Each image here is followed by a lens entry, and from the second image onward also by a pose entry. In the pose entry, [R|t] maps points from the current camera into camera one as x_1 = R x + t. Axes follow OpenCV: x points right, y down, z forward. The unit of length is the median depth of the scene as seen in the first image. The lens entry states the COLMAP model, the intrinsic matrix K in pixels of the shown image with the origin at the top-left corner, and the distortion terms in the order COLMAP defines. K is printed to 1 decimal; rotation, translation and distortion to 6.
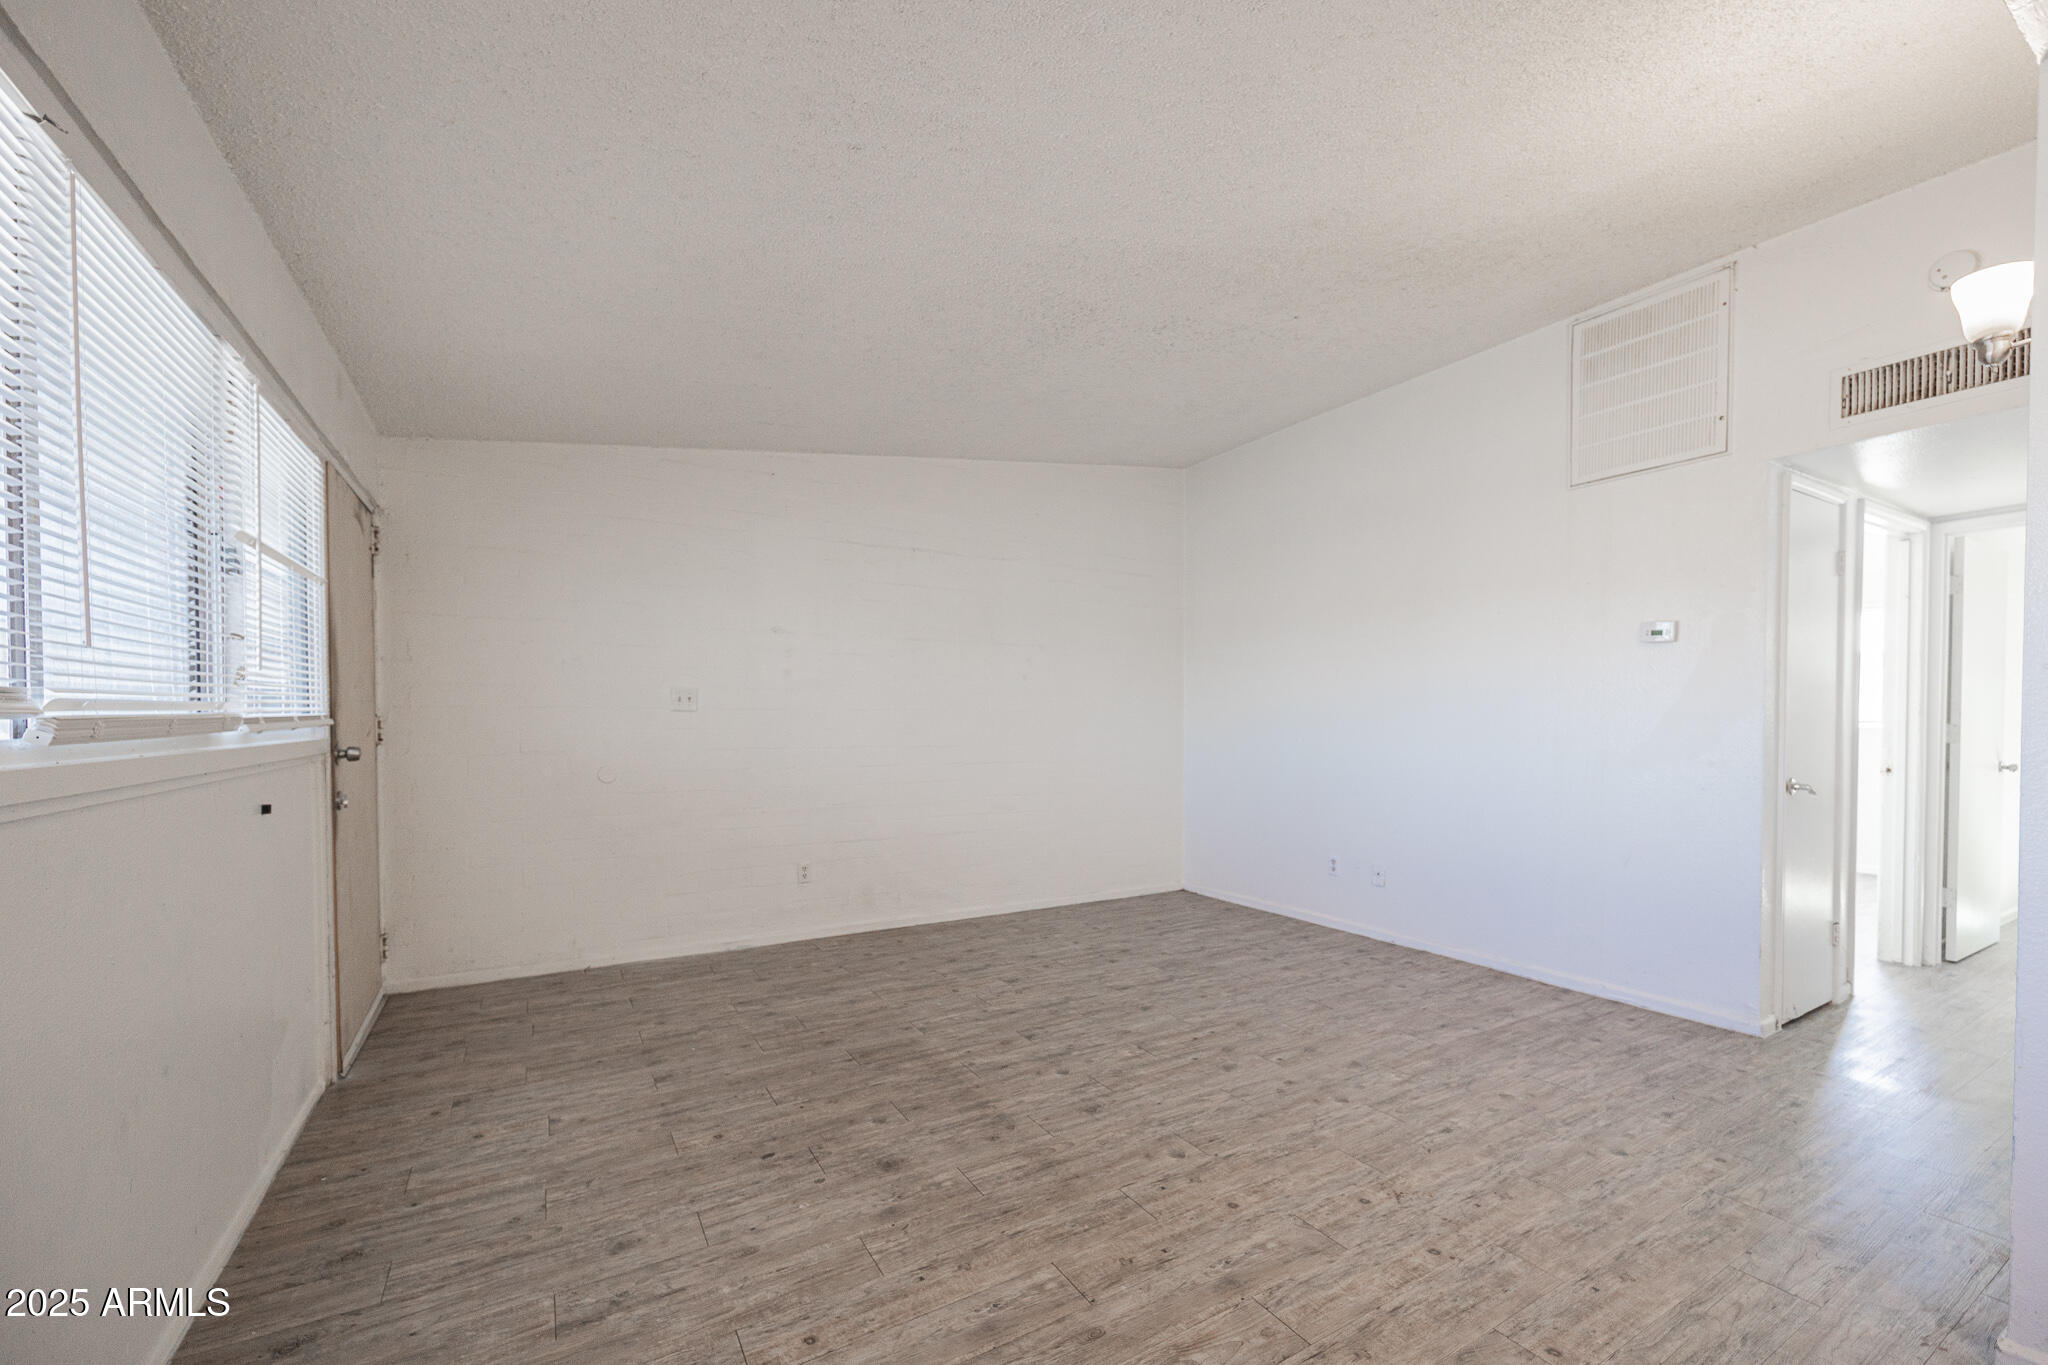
lens RADIAL K [[845.9, 0, 1032.3], [0, 845.9, 684.7], [0, 0, 1]] dist [-0.004119, 0.000106]
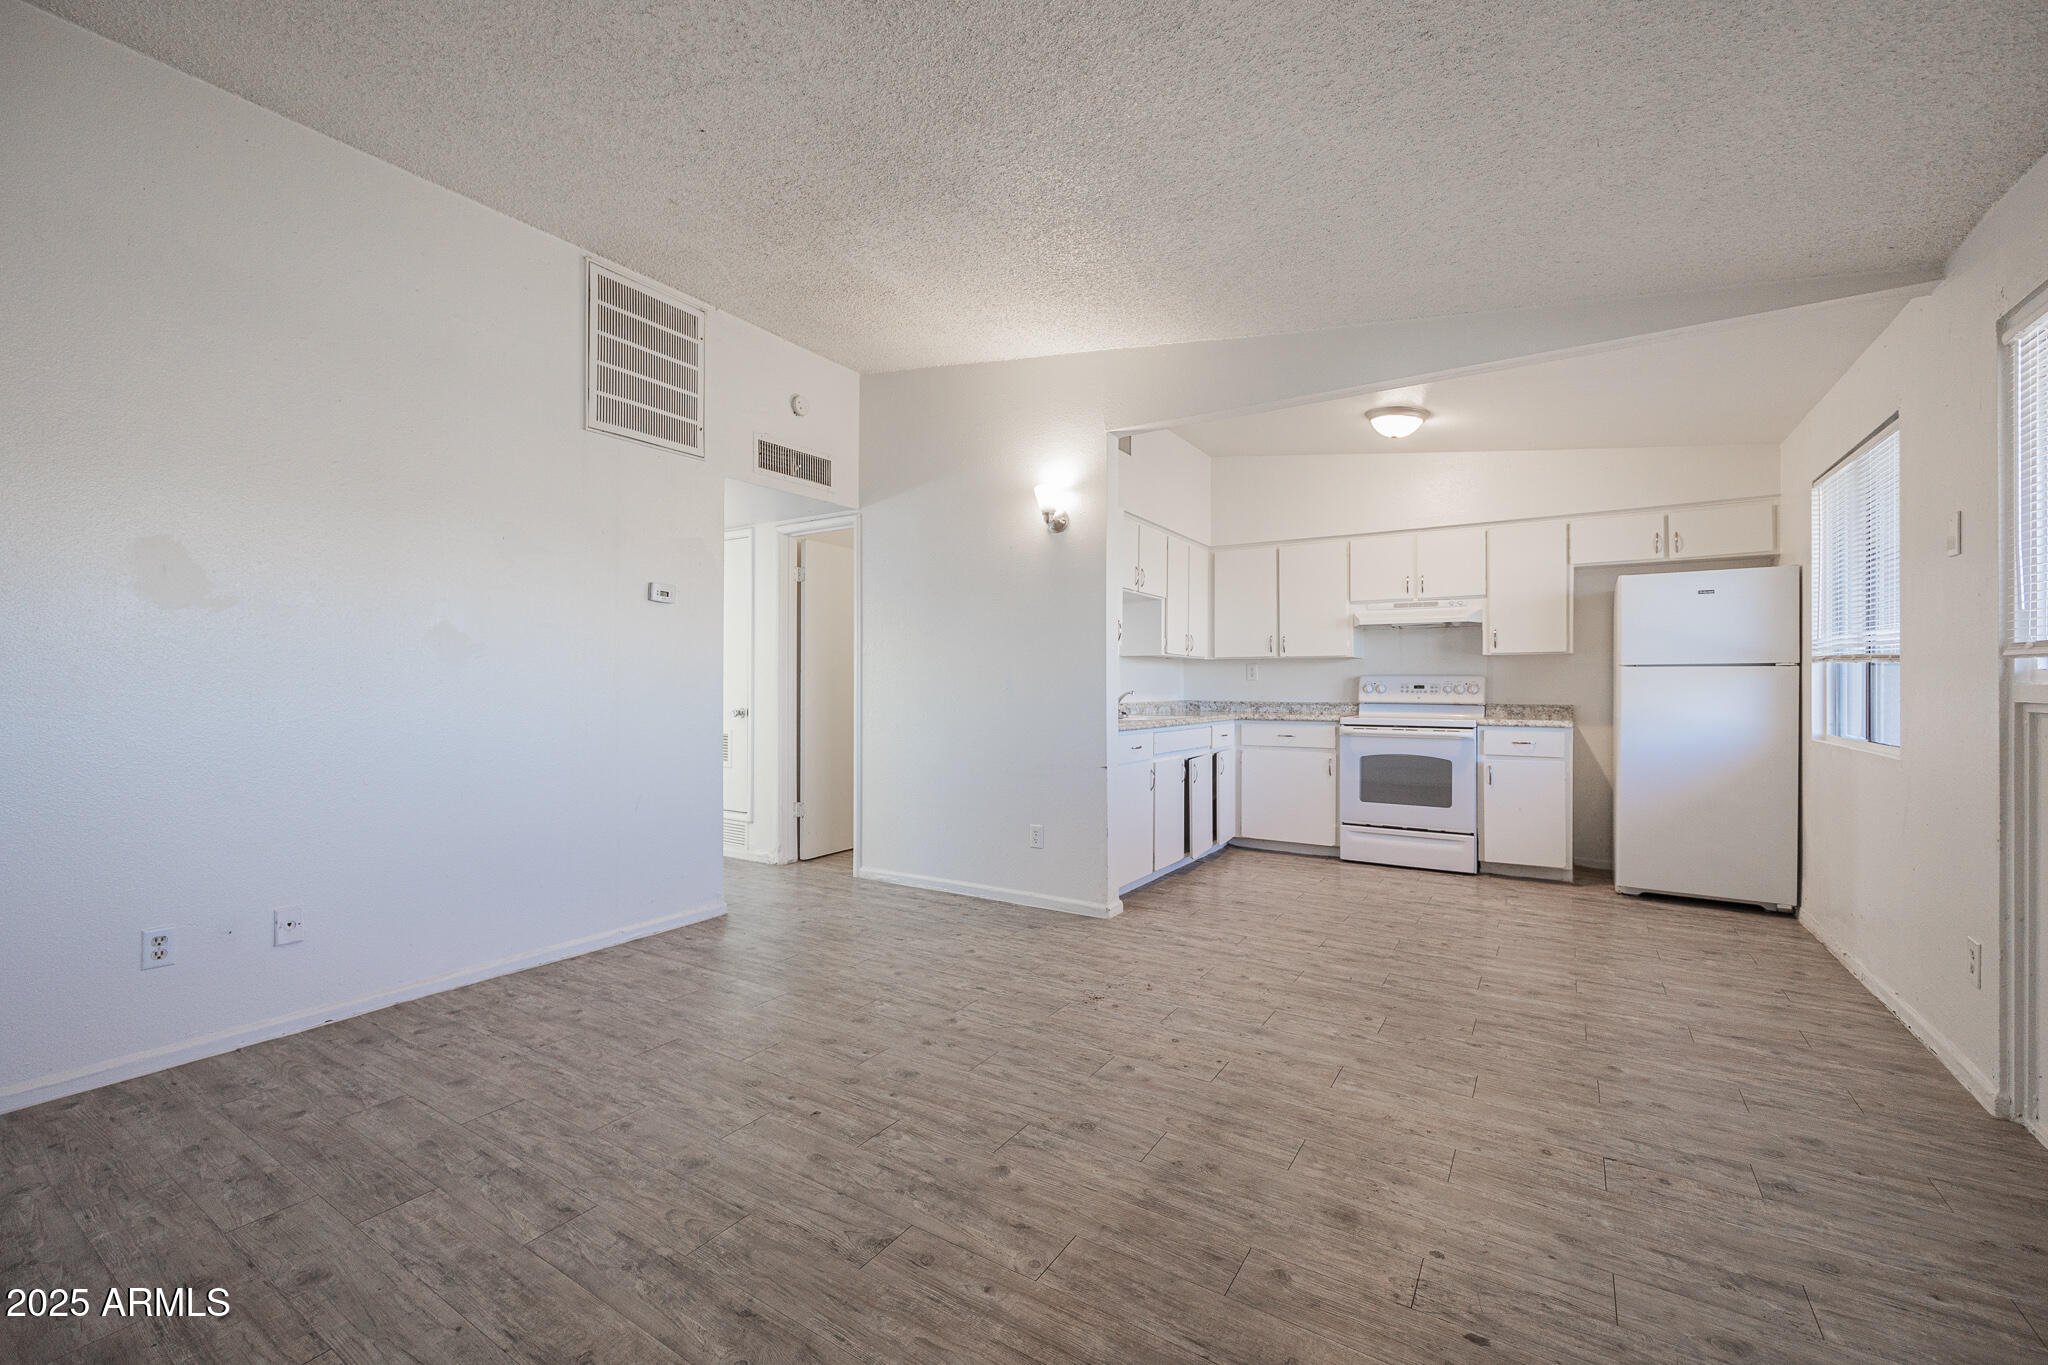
lens RADIAL K [[845.9, 0, 1032.3], [0, 845.9, 684.7], [0, 0, 1]] dist [-0.004119, 0.000106]
pose [[-0.462971, 0.001910, 0.886371, -0.620436], [-0.034906, 0.999183, -0.020385, 0.078774], [-0.885686, -0.040377, -0.462526, 1.384998]]
